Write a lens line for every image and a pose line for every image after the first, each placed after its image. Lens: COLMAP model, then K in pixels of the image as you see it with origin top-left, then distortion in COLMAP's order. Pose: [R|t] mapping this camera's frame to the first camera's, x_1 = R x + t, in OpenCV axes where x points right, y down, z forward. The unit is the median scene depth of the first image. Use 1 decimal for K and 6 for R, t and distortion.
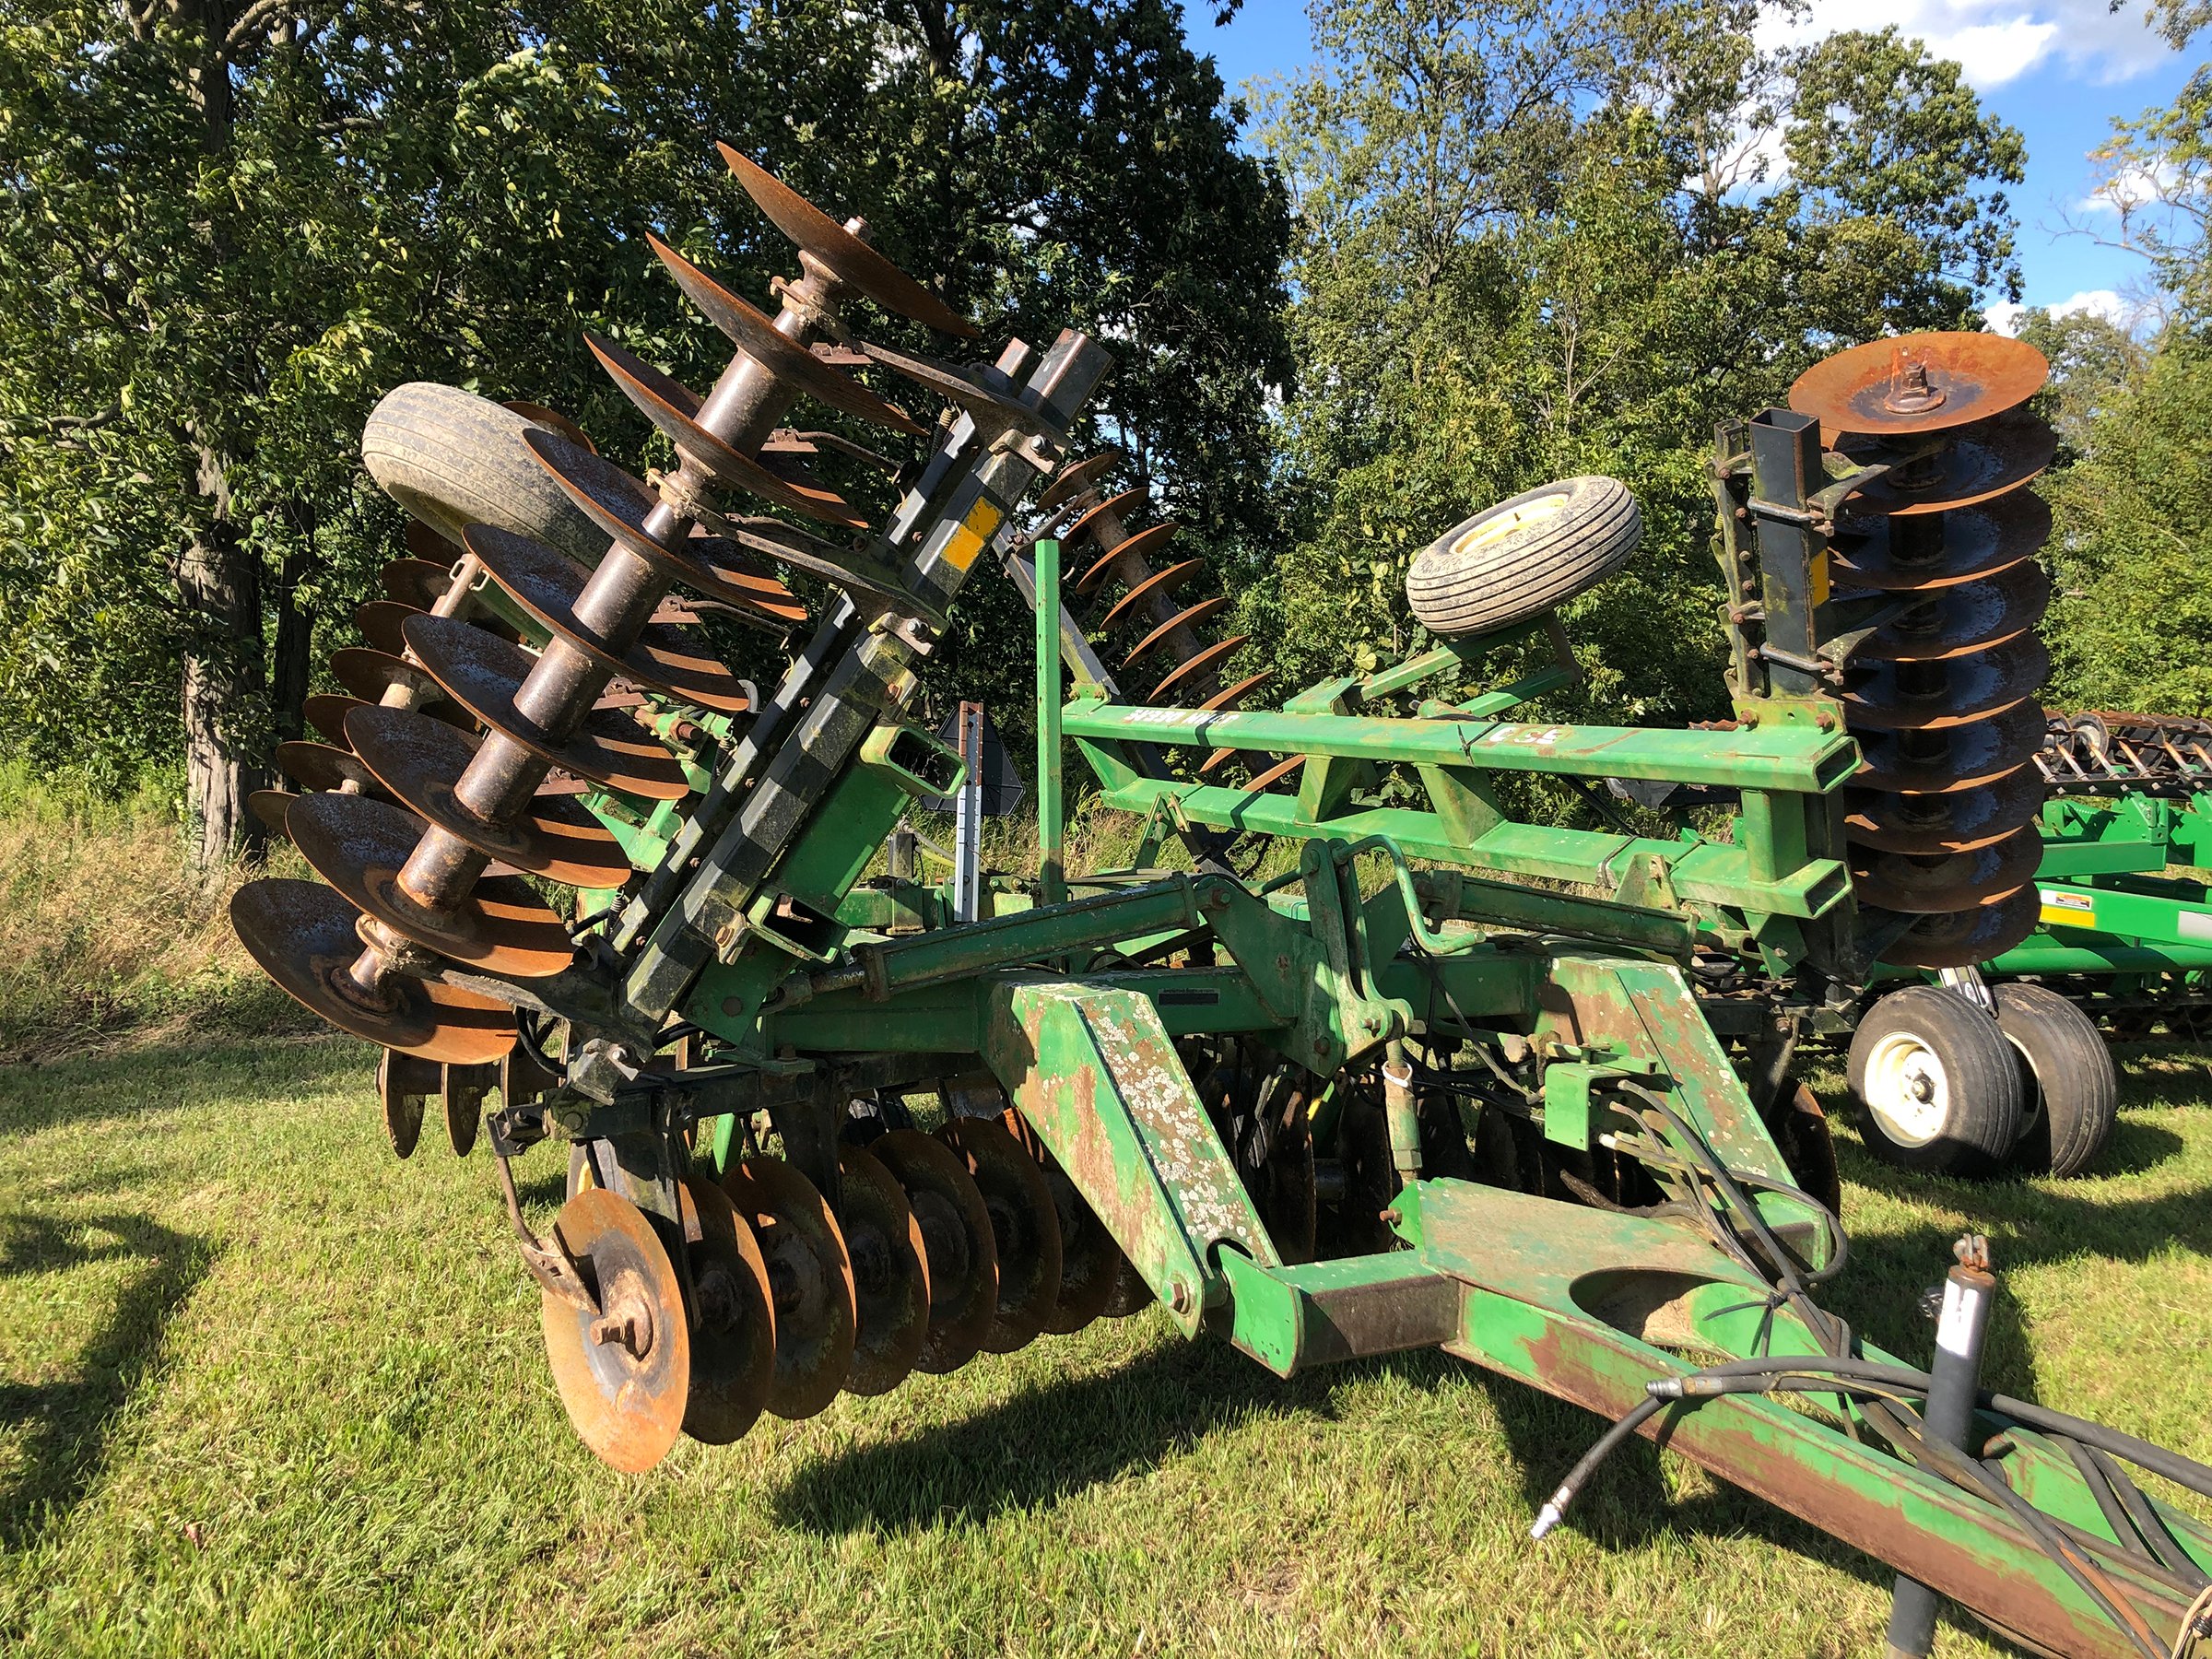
lens RADIAL K [[1889.9, 0, 1105.5], [0, 1889.9, 767.0], [0, 0, 1]] dist [0.035992, -0.009880]
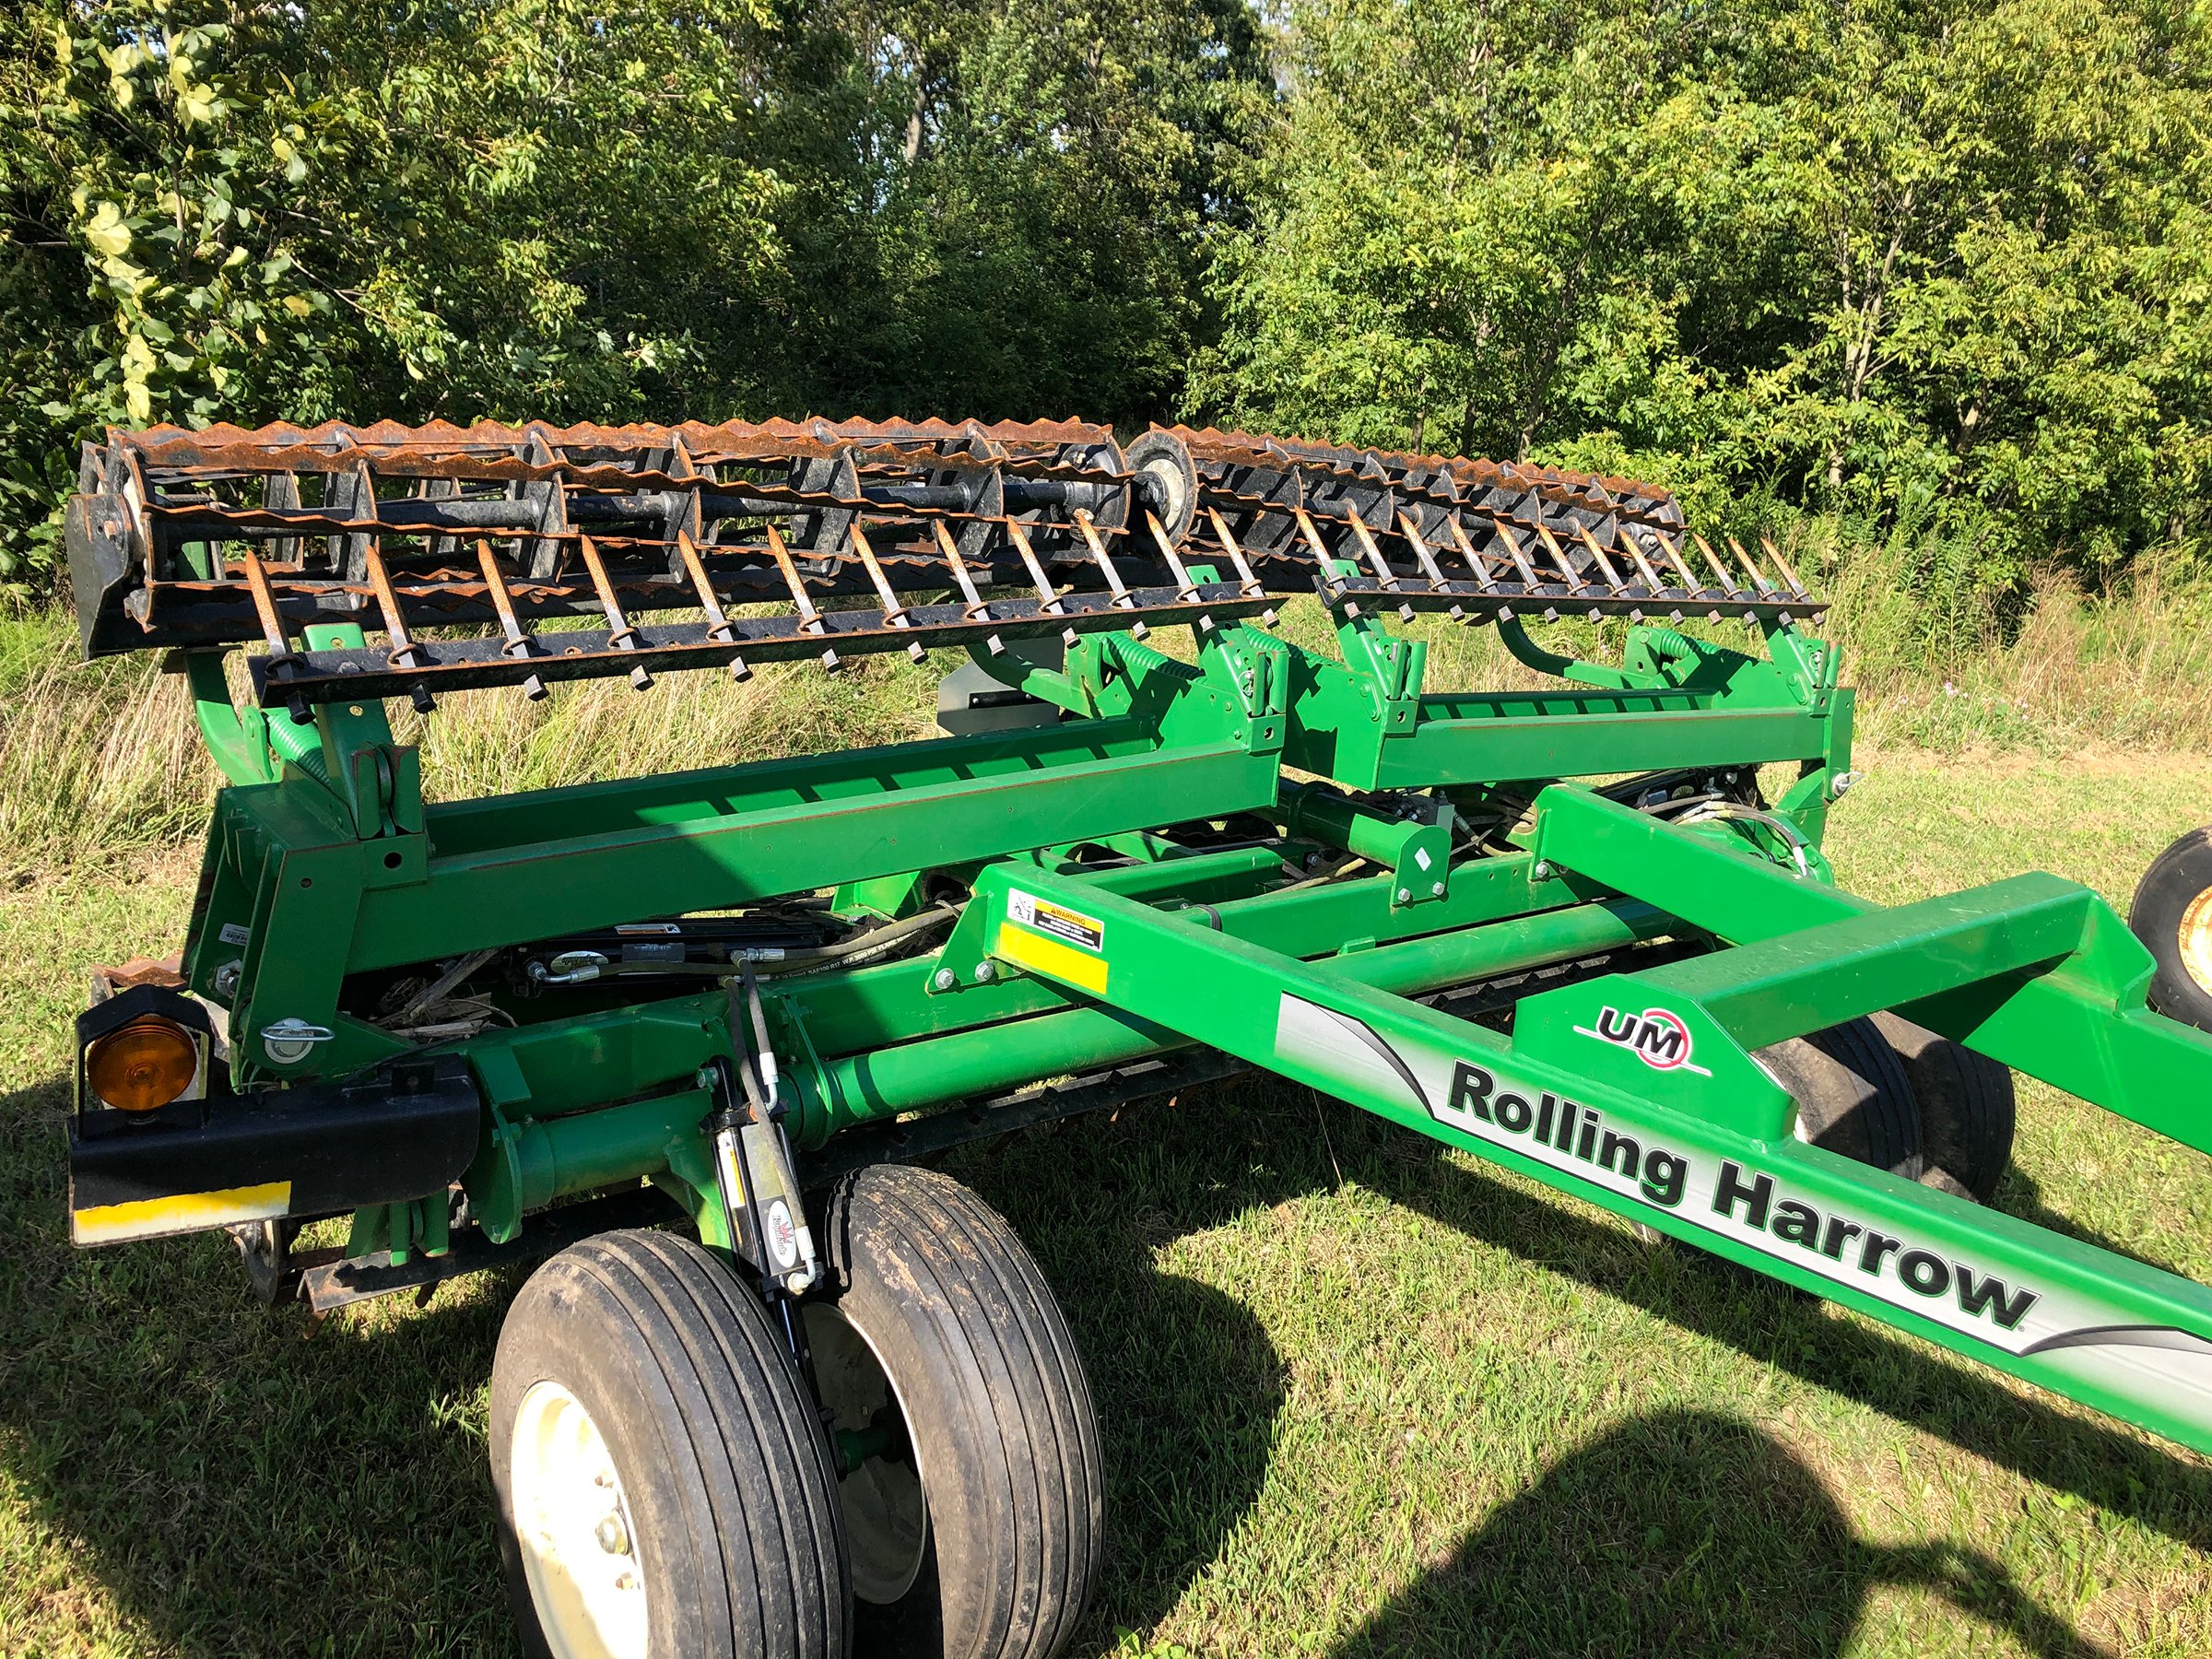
lens RADIAL K [[1889.9, 0, 1105.5], [0, 1889.9, 767.0], [0, 0, 1]] dist [0.035992, -0.009880]
pose [[0.927368, -0.028224, 0.373084, 0.321984], [-0.045414, 0.981287, 0.187121, -0.034395], [-0.371384, -0.190473, 0.908732, 0.558842]]
